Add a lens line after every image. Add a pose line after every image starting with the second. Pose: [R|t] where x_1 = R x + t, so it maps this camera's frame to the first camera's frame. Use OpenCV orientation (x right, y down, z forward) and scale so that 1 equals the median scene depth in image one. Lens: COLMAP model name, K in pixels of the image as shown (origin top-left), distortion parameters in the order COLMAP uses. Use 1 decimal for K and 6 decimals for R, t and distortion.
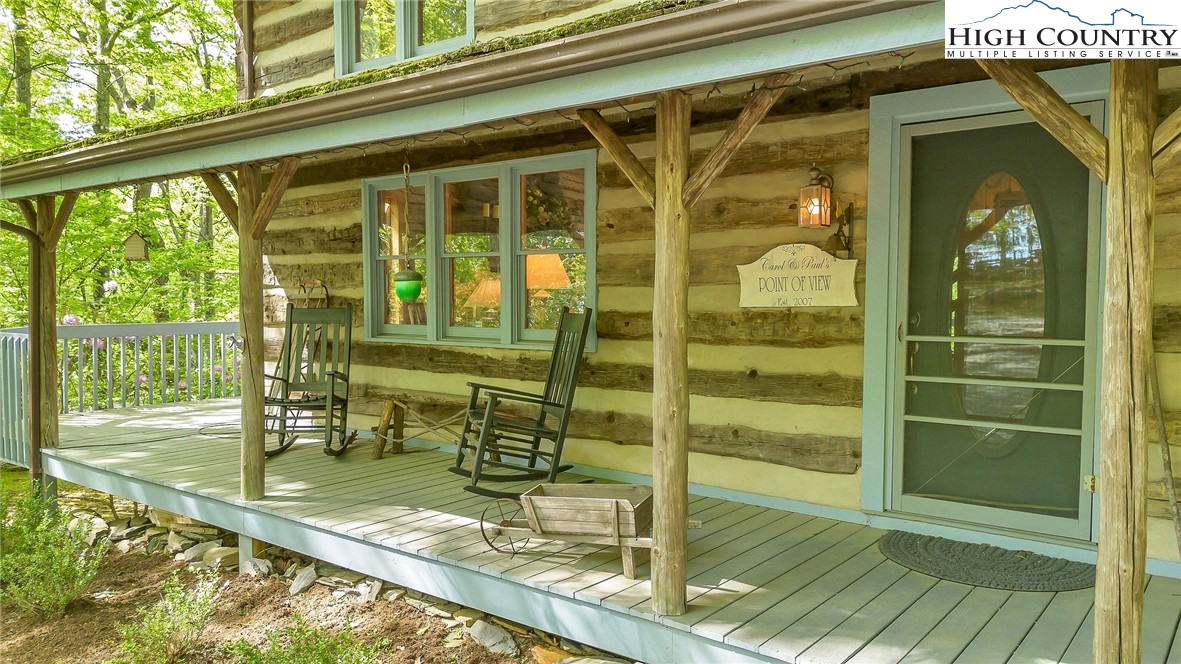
lens RADIAL K [[850.1, 0, 590.9], [0, 850.1, 329.8], [0, 0, 1]] dist [0.041015, 0.000278]
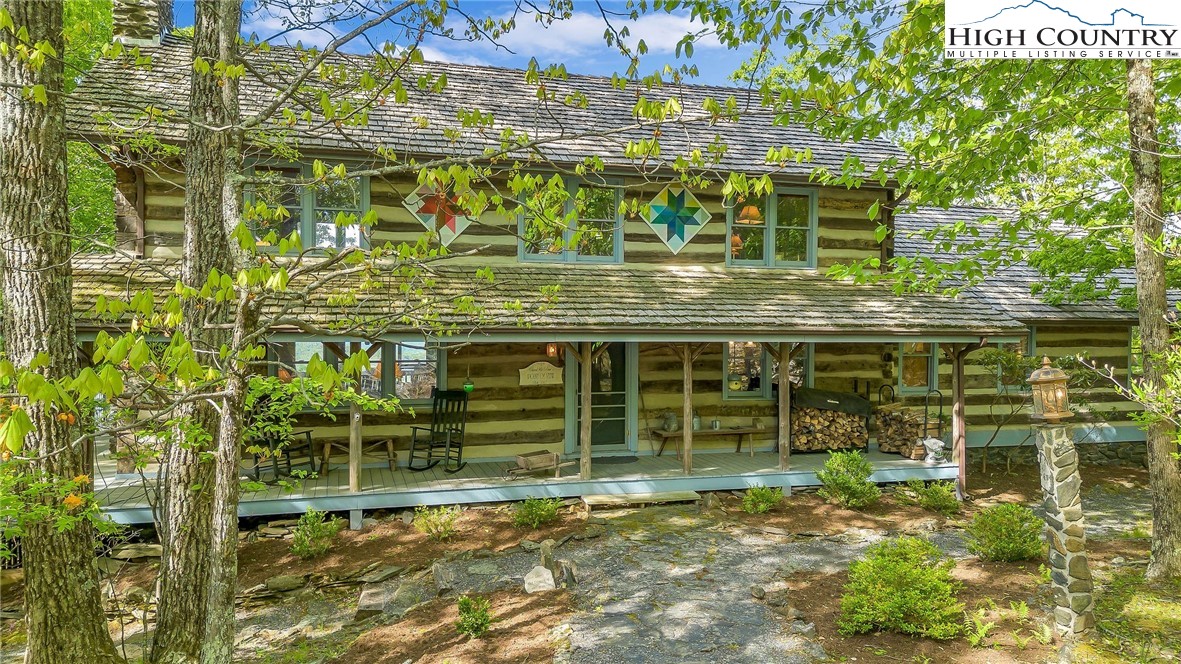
lens RADIAL K [[850.1, 0, 590.9], [0, 850.1, 329.3], [0, 0, 1]] dist [0.041015, 0.000278]
pose [[0.584905, -0.010524, 0.811033, -1.892874], [0.030305, 0.999501, -0.008887, -0.175518], [-0.810535, 0.029776, 0.584932, -0.743749]]
